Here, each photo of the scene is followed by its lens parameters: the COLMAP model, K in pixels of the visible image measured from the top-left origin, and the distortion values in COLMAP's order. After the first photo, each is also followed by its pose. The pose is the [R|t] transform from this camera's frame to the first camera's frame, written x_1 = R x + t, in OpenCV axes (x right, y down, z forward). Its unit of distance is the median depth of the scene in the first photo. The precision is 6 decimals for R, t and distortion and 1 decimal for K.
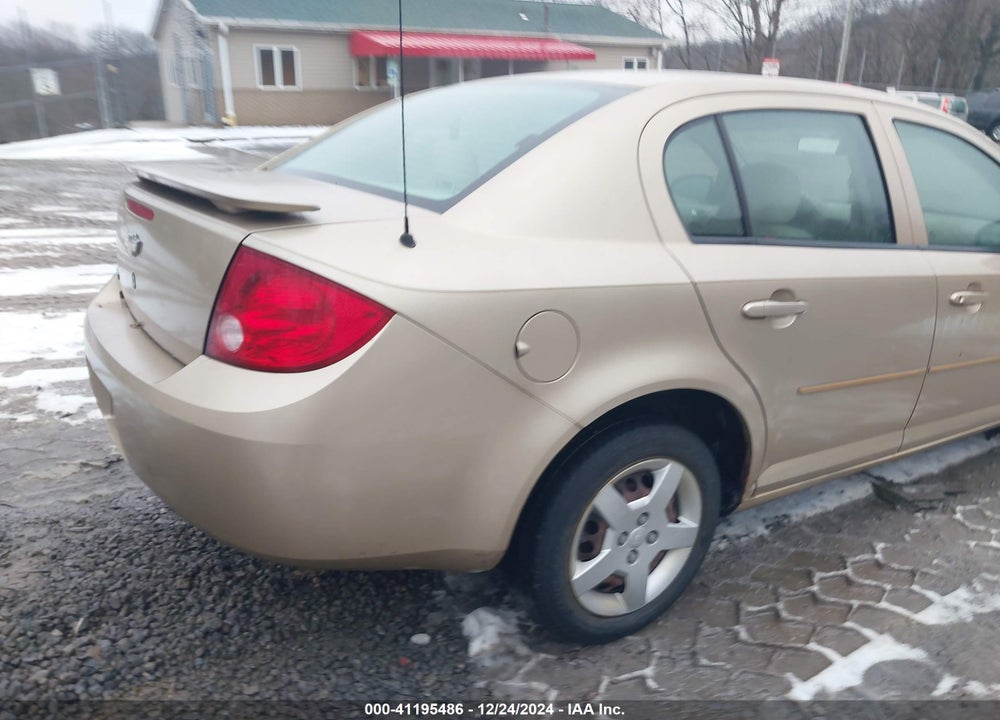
lens RADIAL K [[783.0, 0, 501.9], [0, 783.0, 376.1], [0, 0, 1]] dist [0.008845, -0.006635]
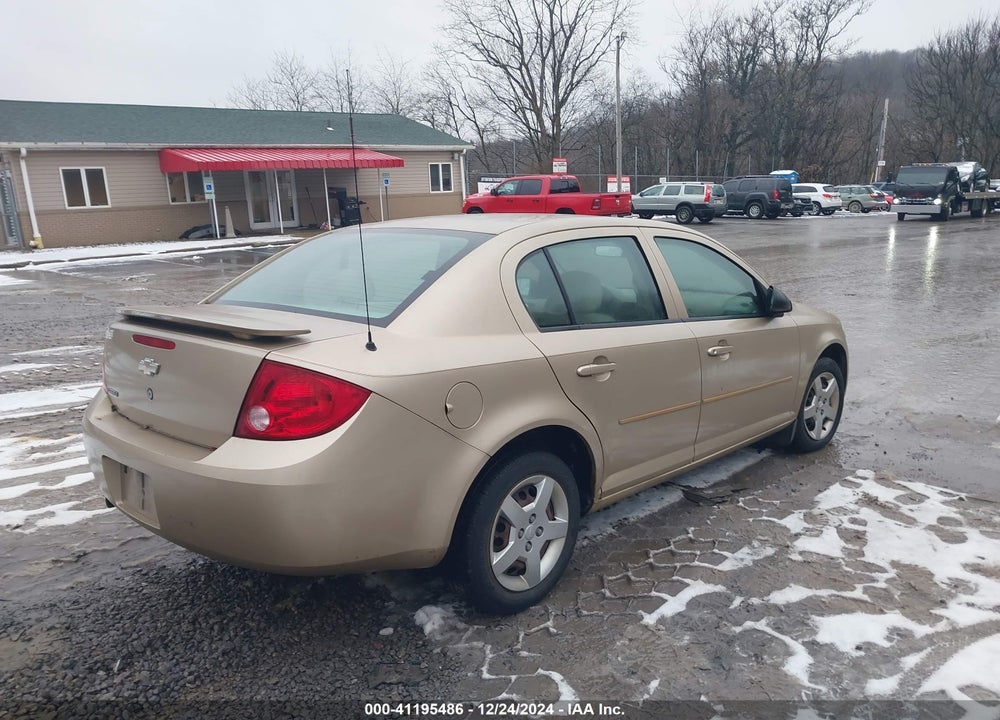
lens RADIAL K [[783.0, 0, 493.2], [0, 783.0, 360.0], [0, 0, 1]] dist [0.008845, -0.006635]
pose [[0.973336, -0.095367, 0.208621, -0.144690], [0.122378, 0.985126, -0.120628, 0.049673], [-0.194014, 0.142942, 0.970529, -0.386374]]
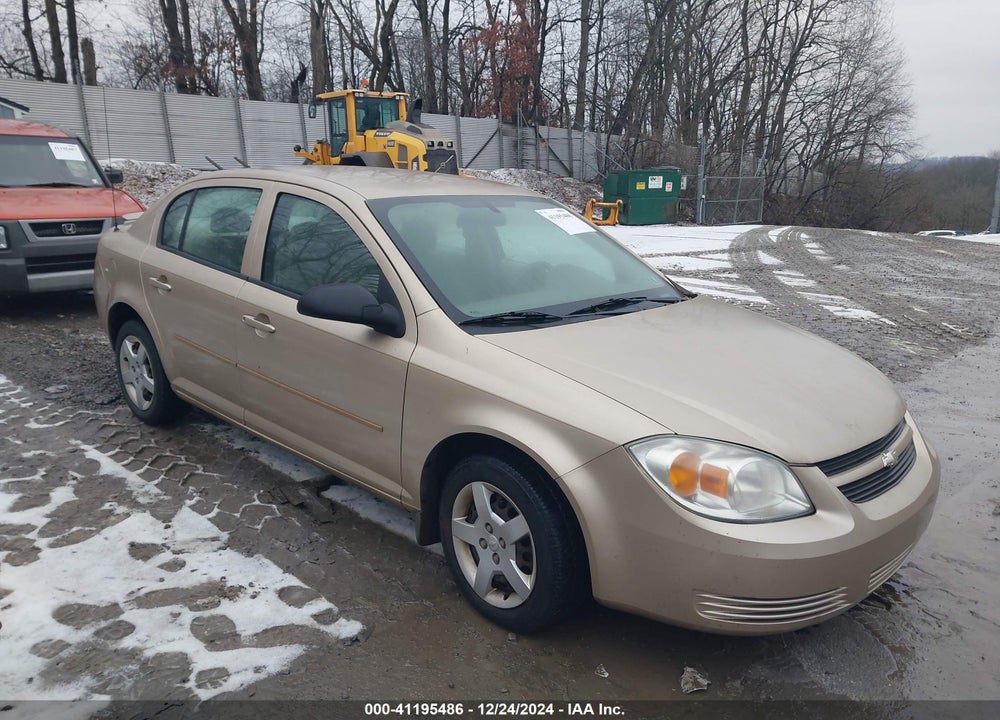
lens RADIAL K [[783.0, 0, 507.9], [0, 783.0, 345.5], [0, 0, 1]] dist [0.008845, -0.006635]
pose [[0.221016, 0.179648, -0.958582, 2.269772], [-0.308095, 0.945416, 0.106144, -0.390588], [0.925327, 0.271874, 0.264301, 1.206202]]
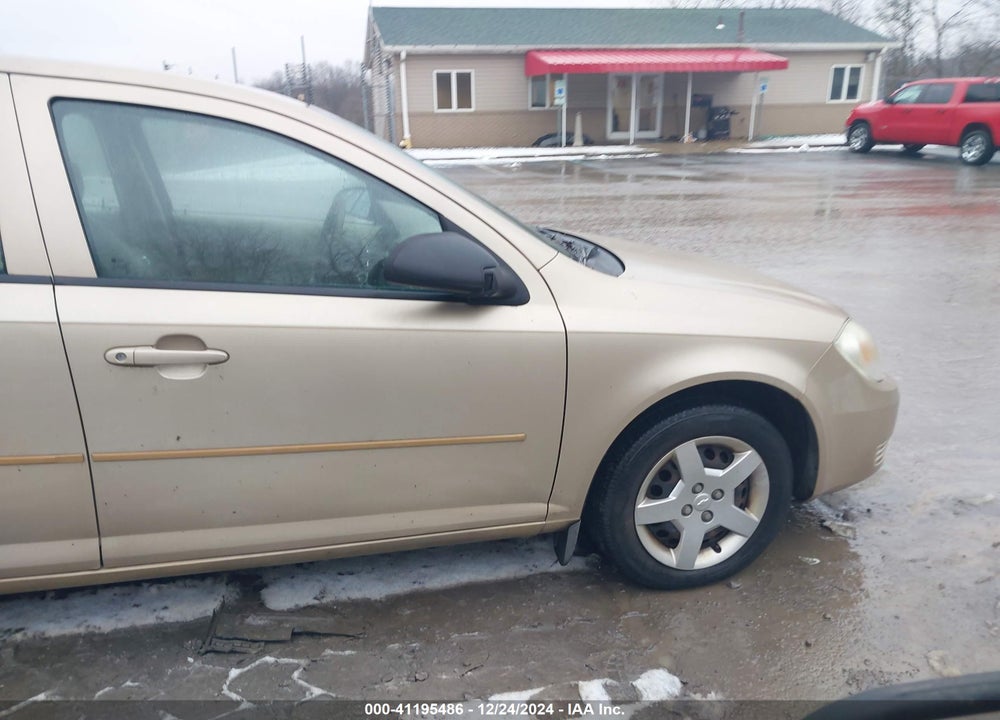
lens RADIAL K [[783.0, 0, 497.2], [0, 783.0, 386.3], [0, 0, 1]] dist [0.008845, -0.006635]
pose [[0.952300, 0.072499, -0.296425, 1.234855], [-0.076213, 0.997091, -0.000975, -0.112461], [0.295492, 0.023520, 0.955056, 0.497646]]
